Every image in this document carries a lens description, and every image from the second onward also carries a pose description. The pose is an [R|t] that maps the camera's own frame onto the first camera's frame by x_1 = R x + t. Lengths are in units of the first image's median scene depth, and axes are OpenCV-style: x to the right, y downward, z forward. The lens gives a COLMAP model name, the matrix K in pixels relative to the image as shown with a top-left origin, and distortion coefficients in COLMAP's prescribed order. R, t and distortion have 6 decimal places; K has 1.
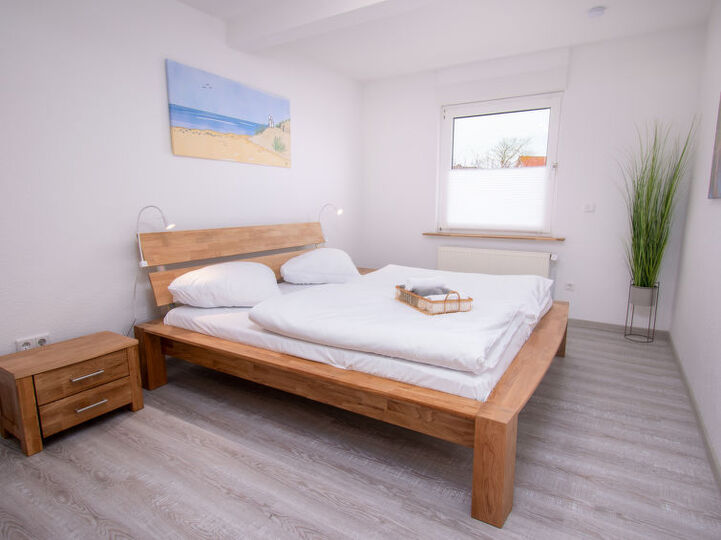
lens RADIAL K [[412.1, 0, 362.0], [0, 412.1, 268.4], [0, 0, 1]] dist [-0.002069, -0.000872]
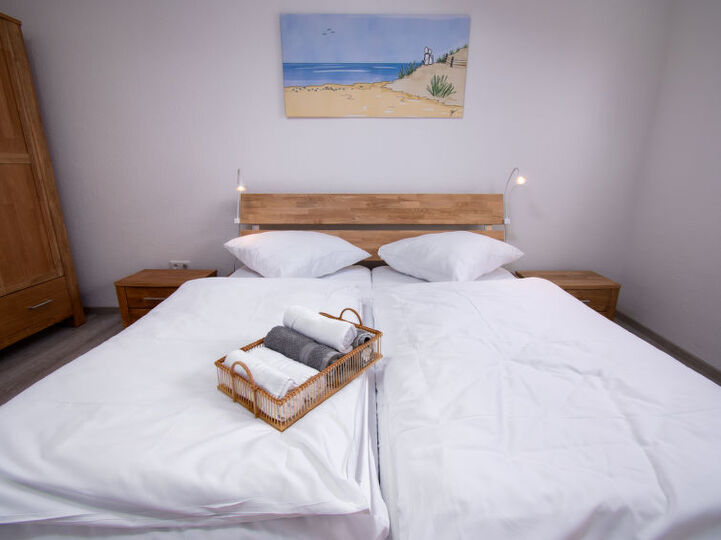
lens RADIAL K [[360.8, 0, 362.7], [0, 360.8, 271.8], [0, 0, 1]] dist [0.005722, -0.002334]
pose [[0.512320, 0.239018, -0.824863, 0.379305], [-0.135431, 0.970957, 0.197235, -0.088255], [0.848049, 0.010665, 0.529811, 0.570072]]
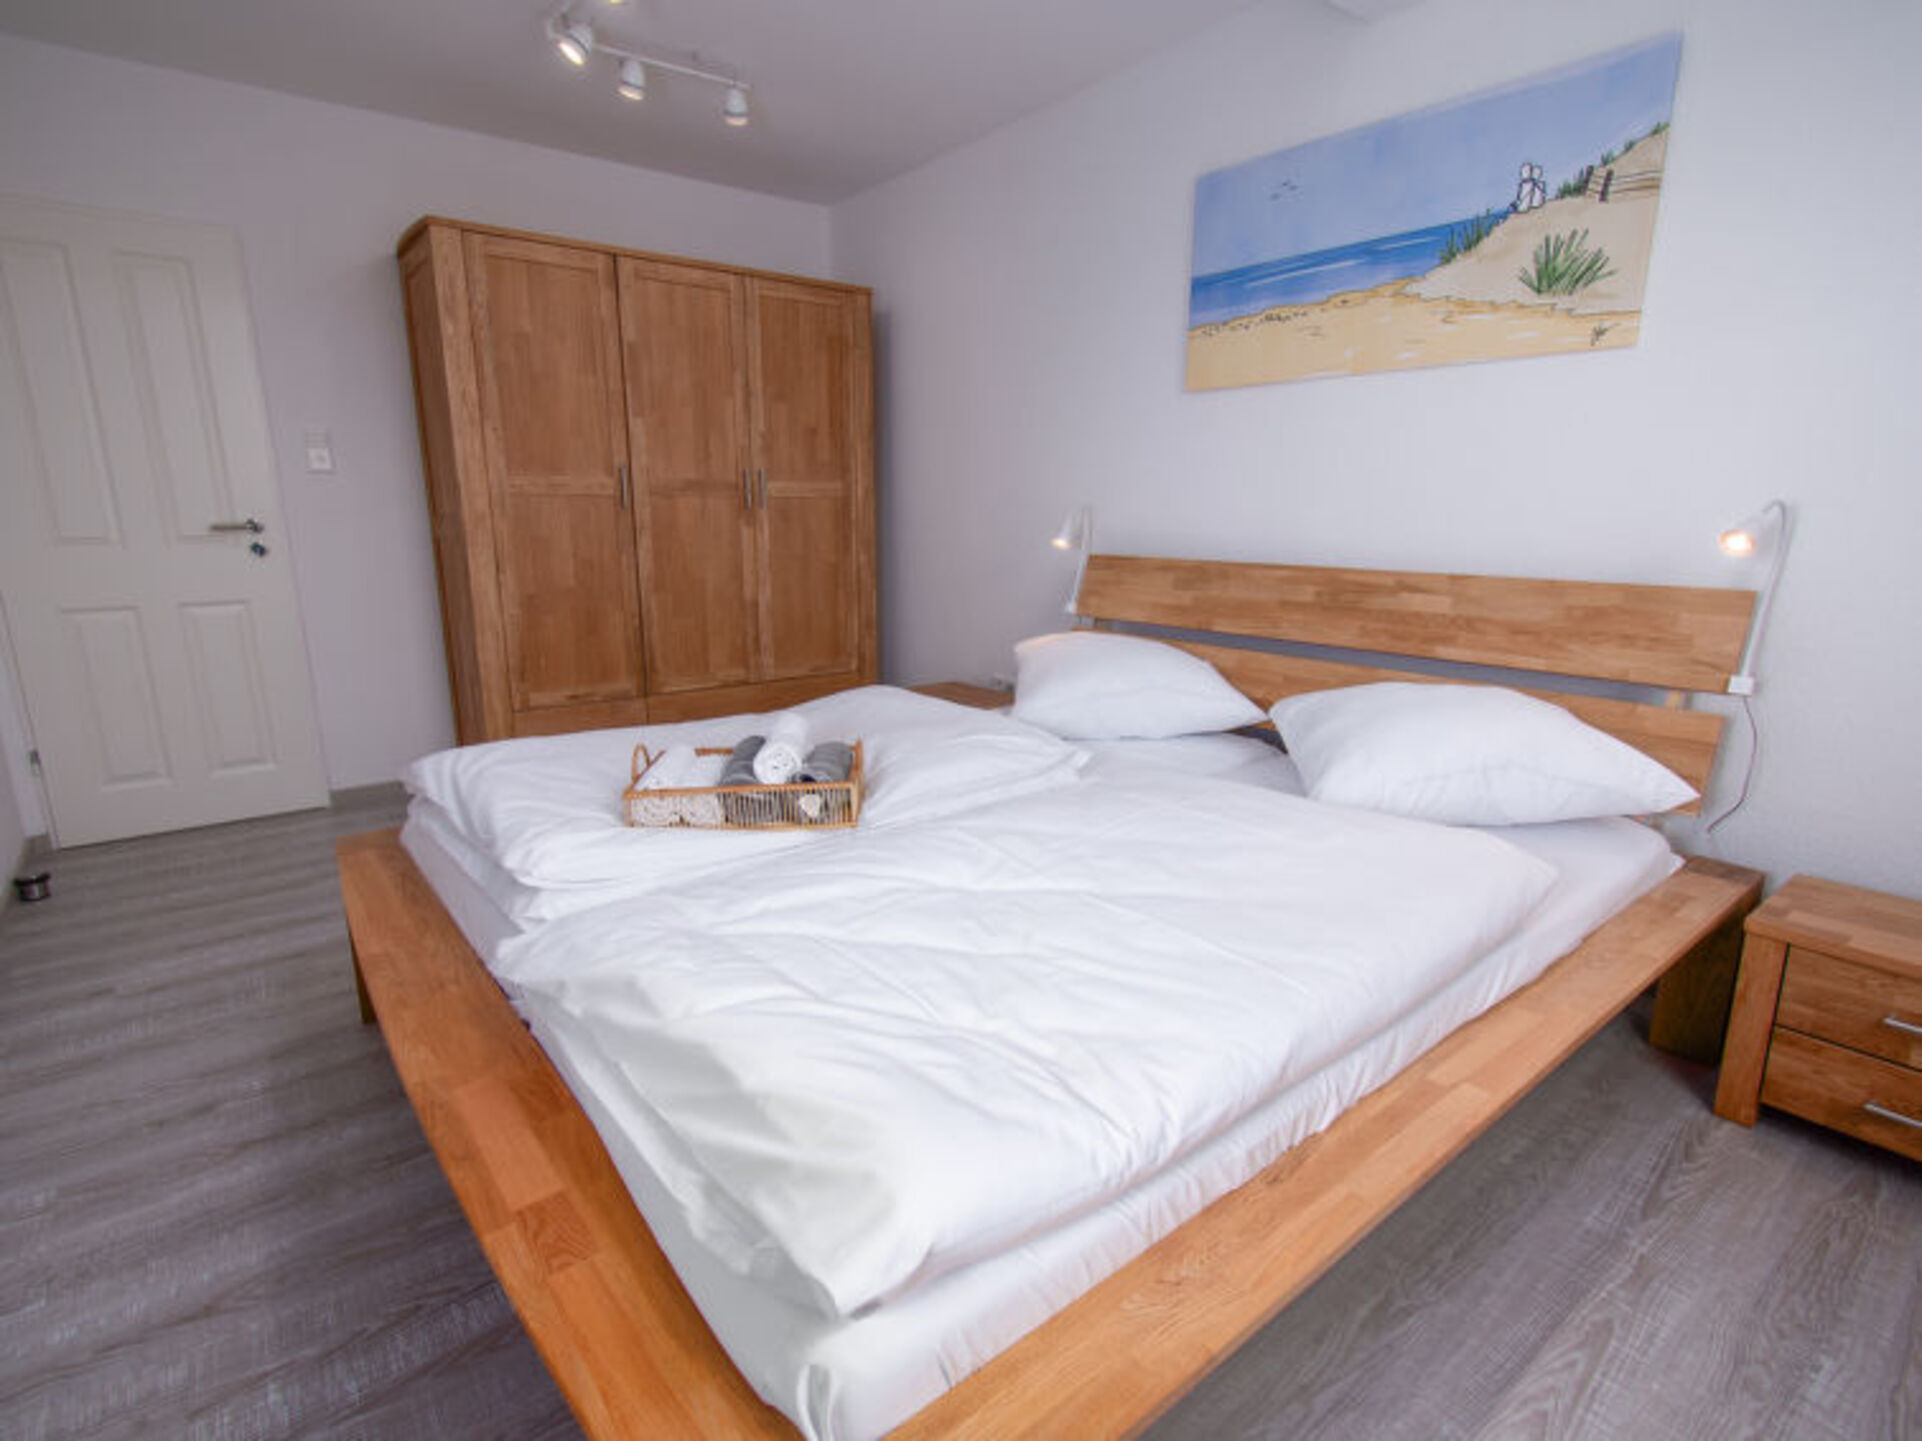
lens RADIAL K [[961.7, 0, 971.9], [0, 961.7, 723.8], [0, 0, 1]] dist [0.005722, -0.002334]
pose [[-0.330849, 0.212363, -0.919479, 0.569433], [-0.147372, 0.950769, 0.272618, -0.149033], [0.932105, 0.225700, -0.283264, 0.957078]]
